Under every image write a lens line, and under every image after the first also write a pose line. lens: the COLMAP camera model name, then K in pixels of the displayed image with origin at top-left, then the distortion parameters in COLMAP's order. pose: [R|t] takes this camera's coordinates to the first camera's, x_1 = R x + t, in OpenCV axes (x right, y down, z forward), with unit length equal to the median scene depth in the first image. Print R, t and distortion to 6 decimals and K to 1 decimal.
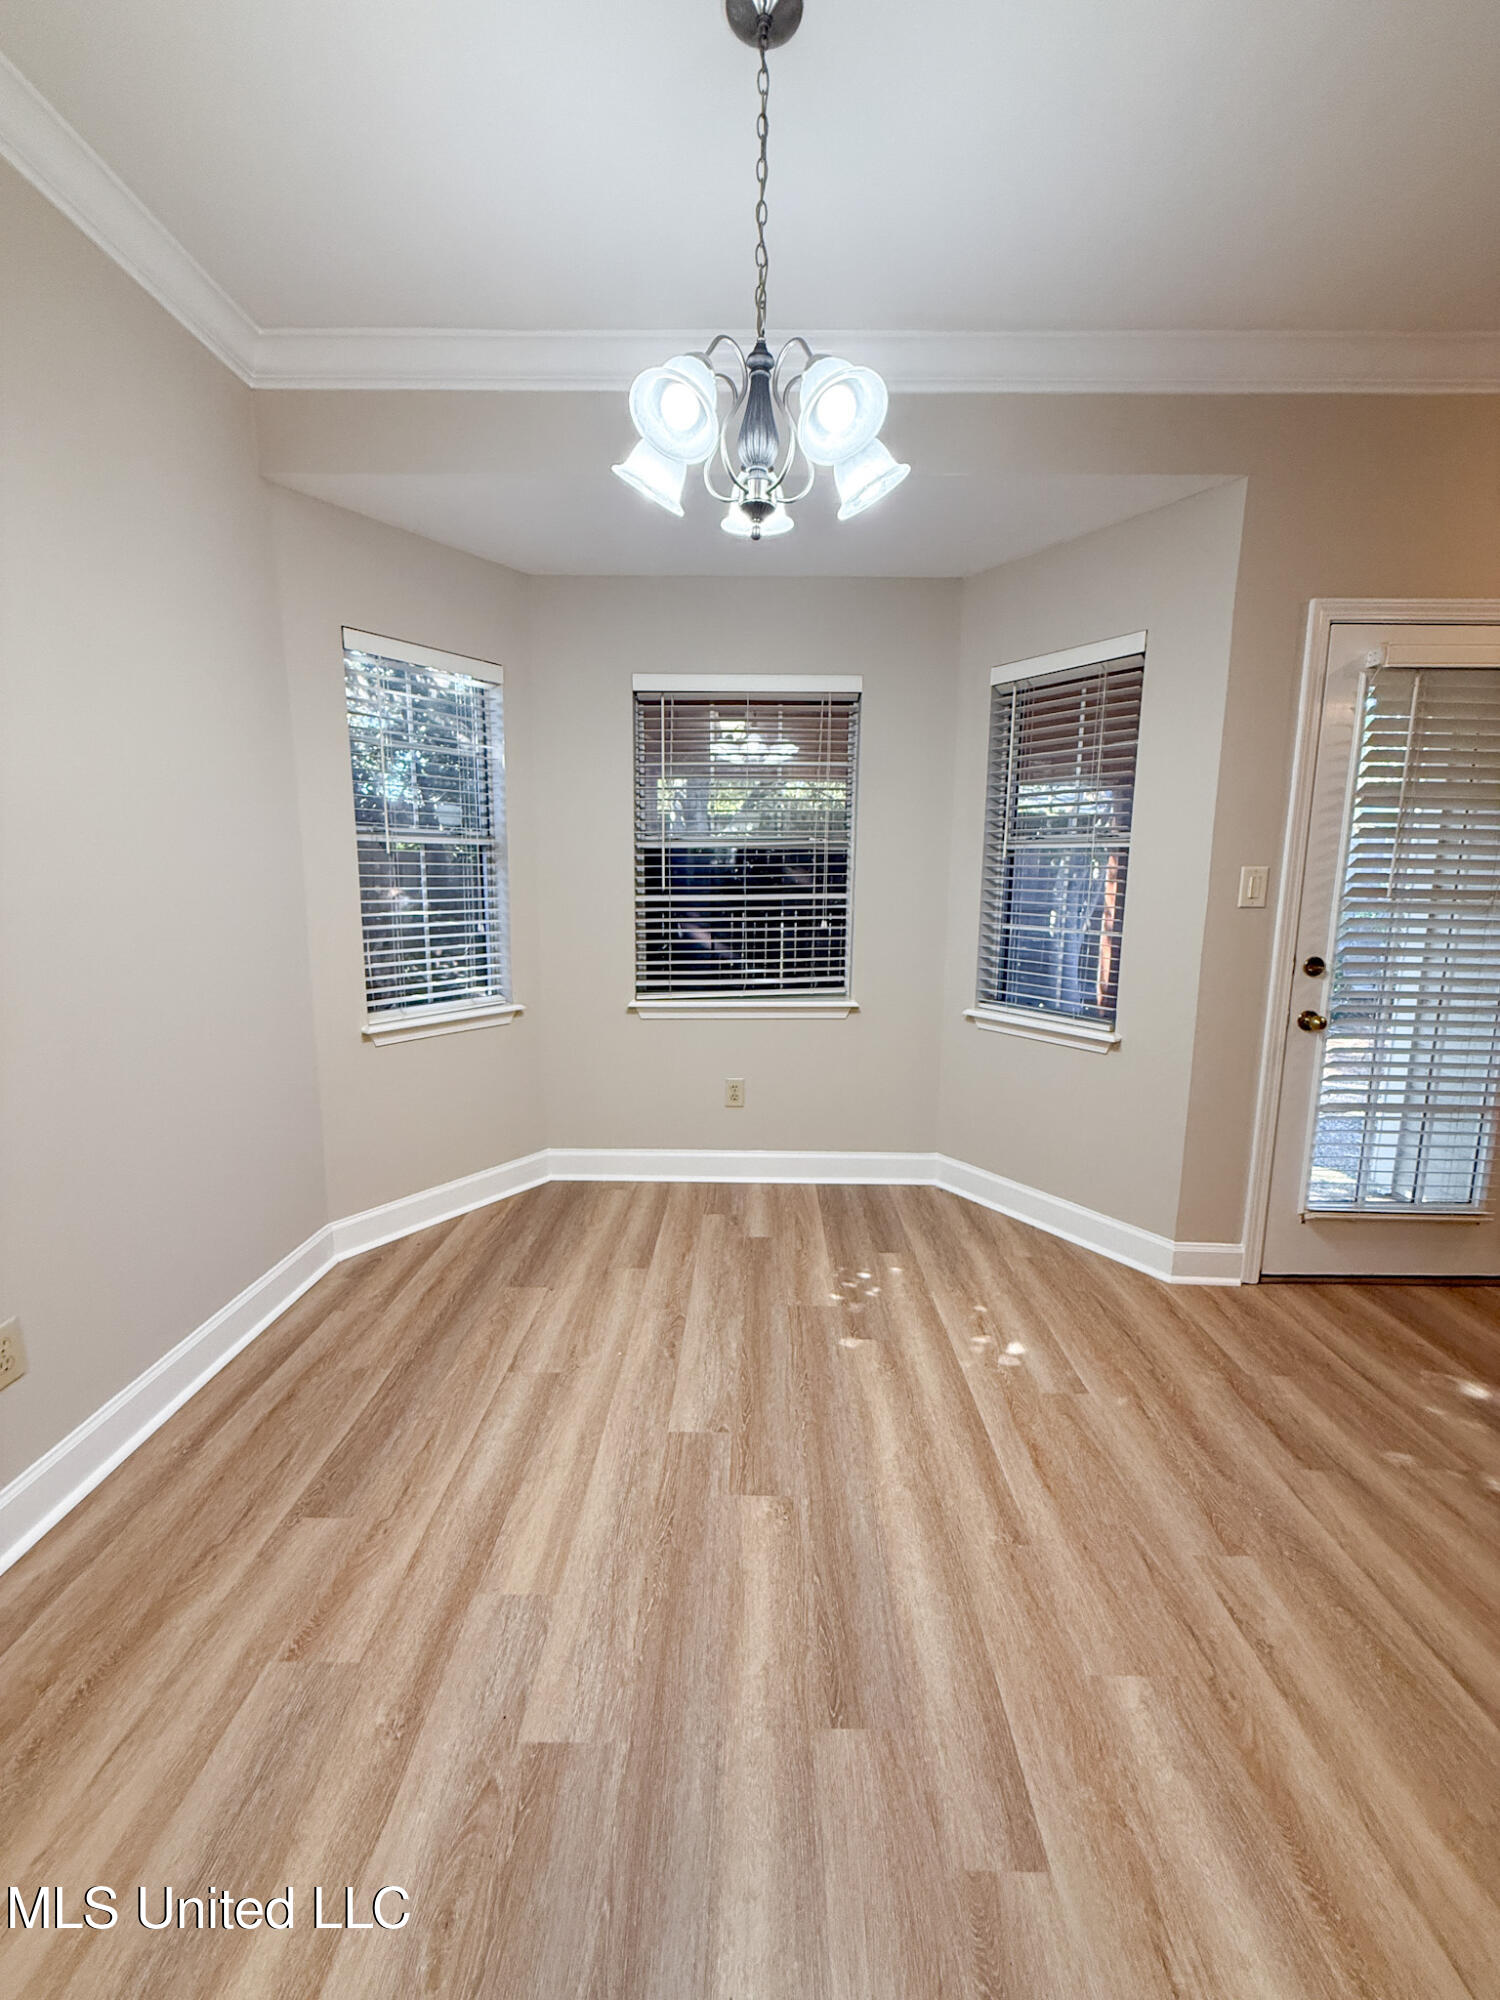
lens RADIAL K [[797.2, 0, 749.9], [0, 797.2, 994.7], [0, 0, 1]] dist [-0.001474, 0.000646]
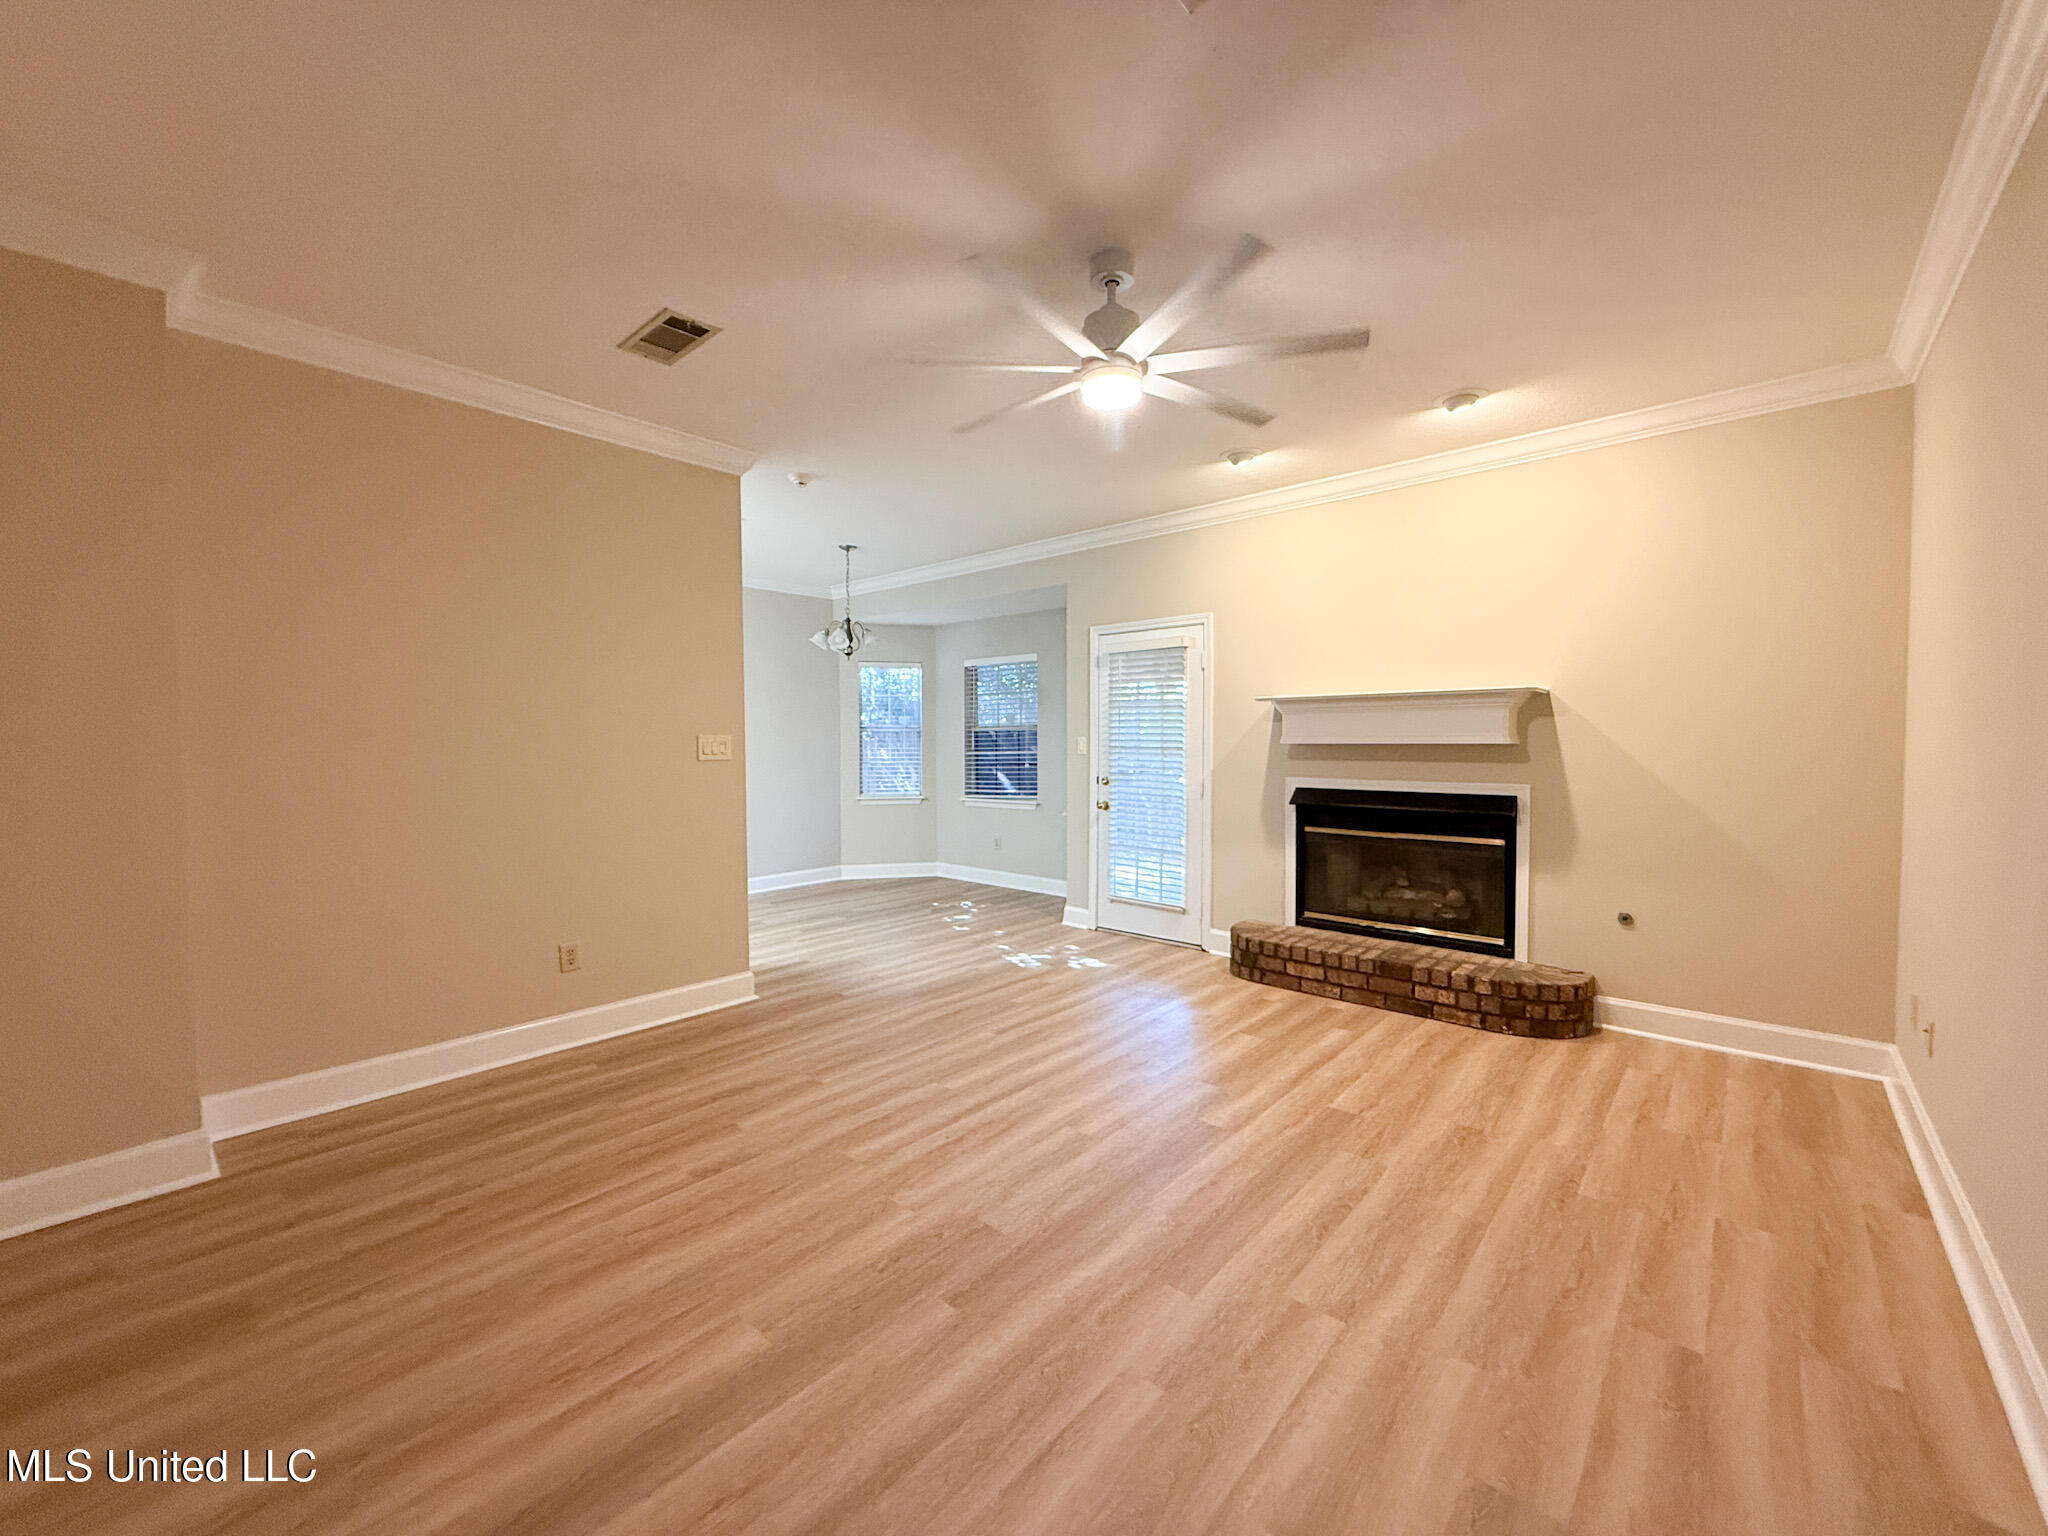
lens RADIAL K [[816.4, 0, 1028.5], [0, 816.4, 765.9], [0, 0, 1]] dist [-0.001474, 0.000646]
pose [[0.750211, 0.007980, -0.661150, 1.831434], [-0.088930, 0.992060, -0.088935, 0.130168], [0.655191, 0.125516, 0.744964, -0.745444]]
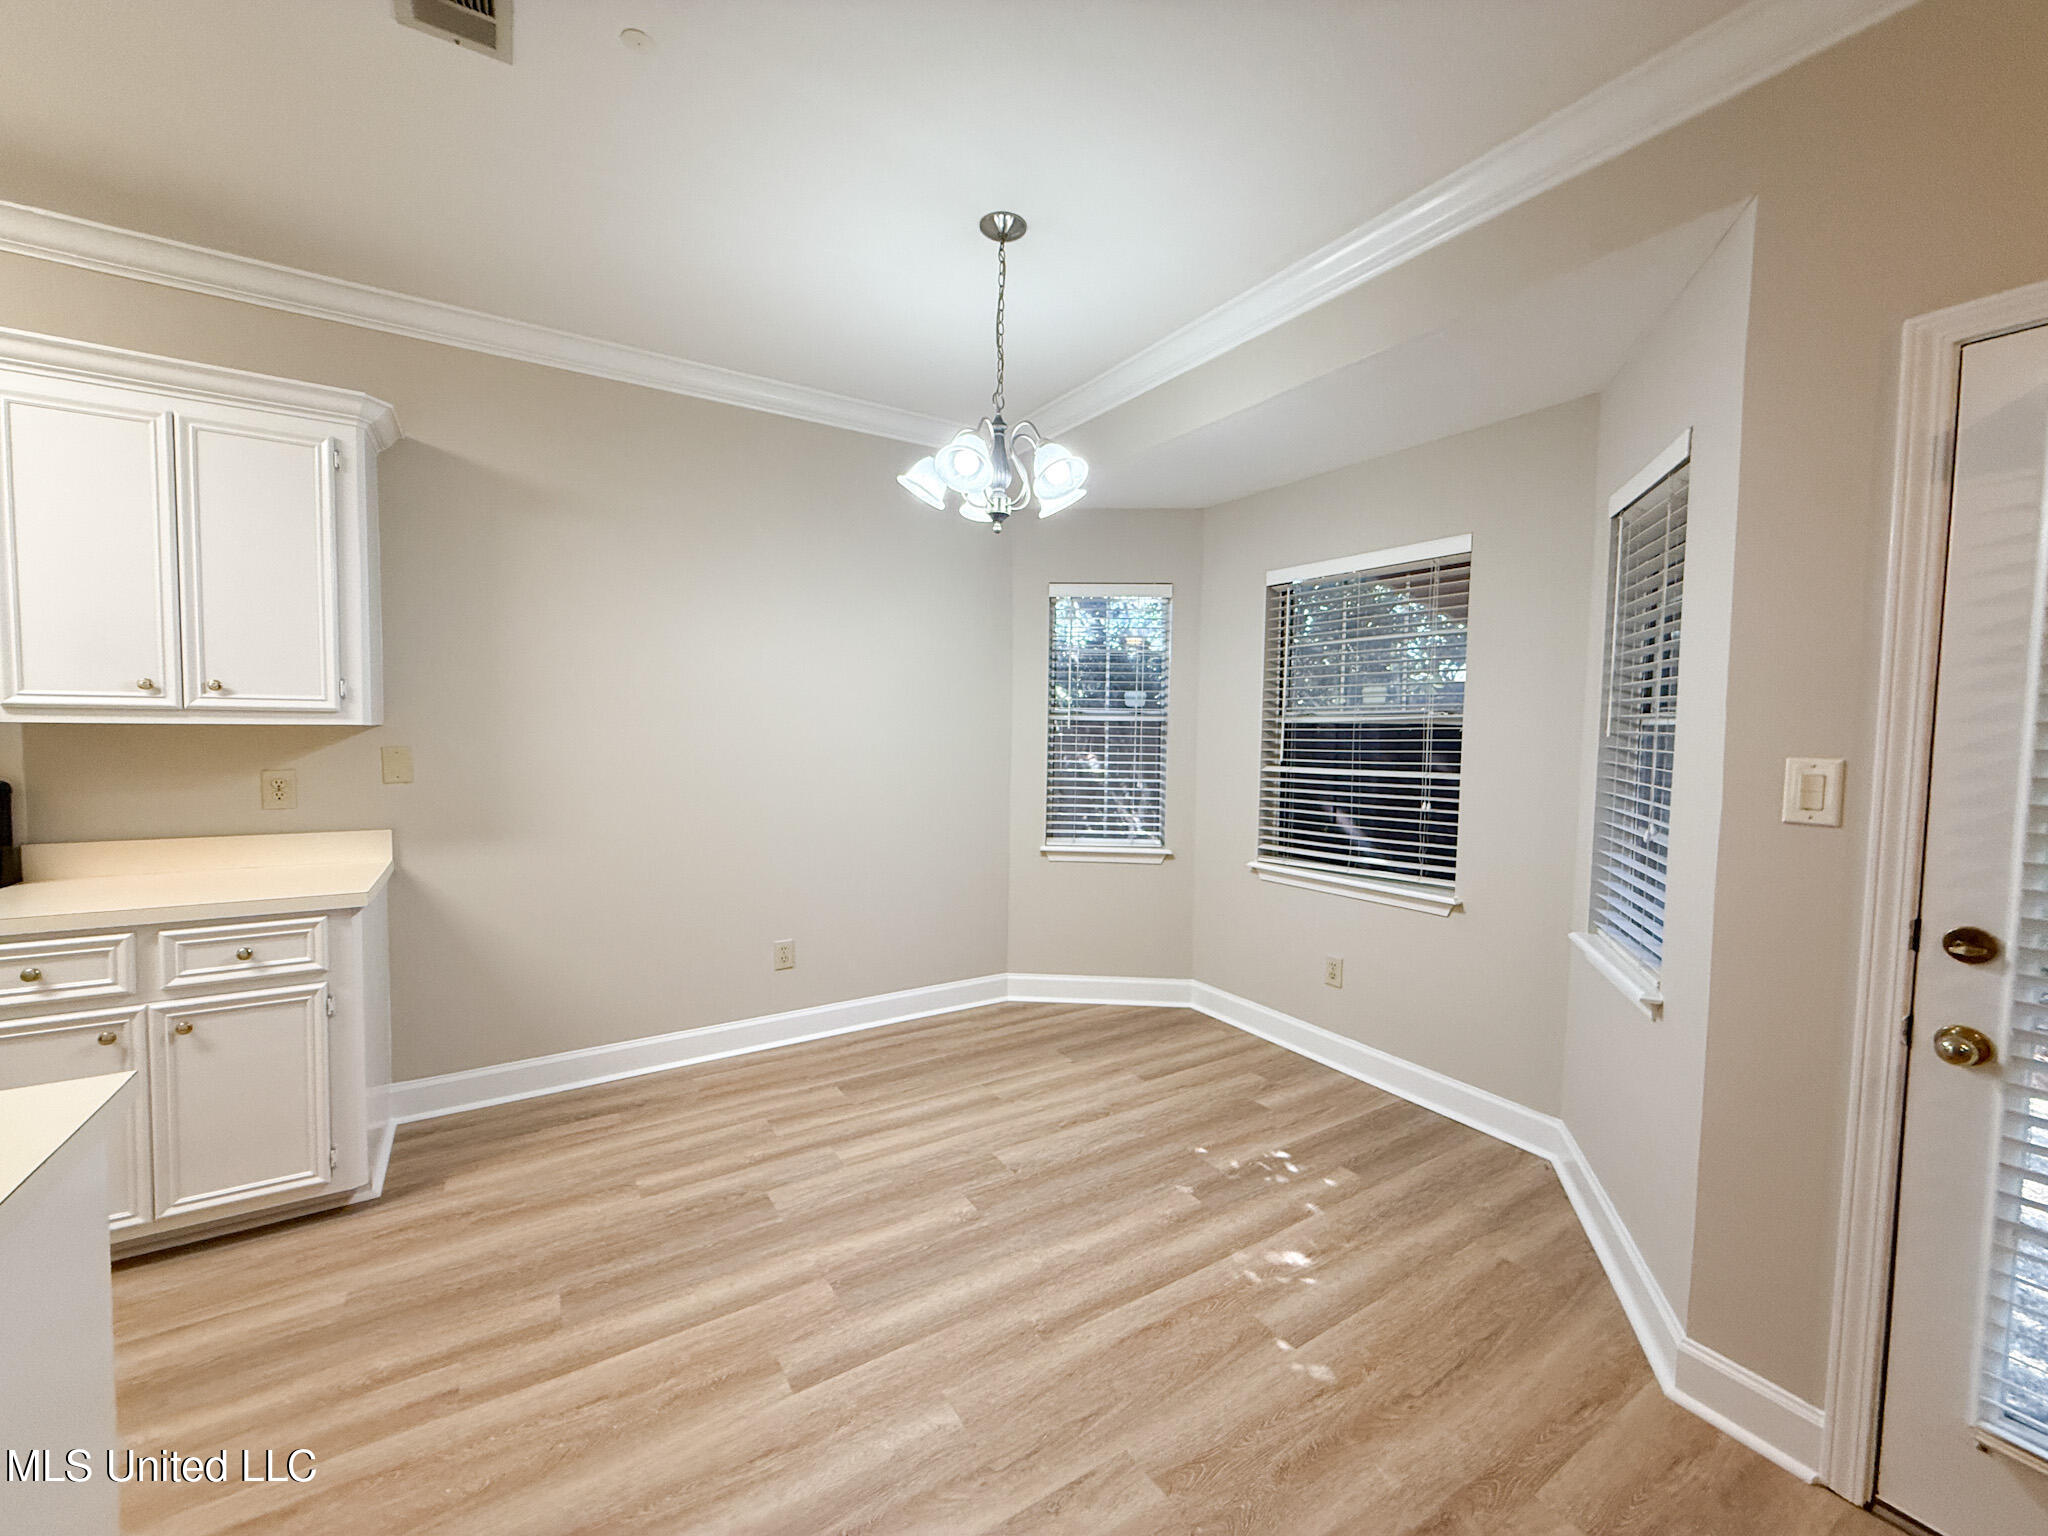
lens RADIAL K [[816.4, 0, 1016.4], [0, 816.4, 768.2], [0, 0, 1]] dist [-0.001474, 0.000646]
pose [[0.538975, 0.044866, -0.841126, 0.730438], [-0.139325, 0.989574, -0.036492, -0.038731], [0.830719, 0.136858, 0.539606, 0.132033]]
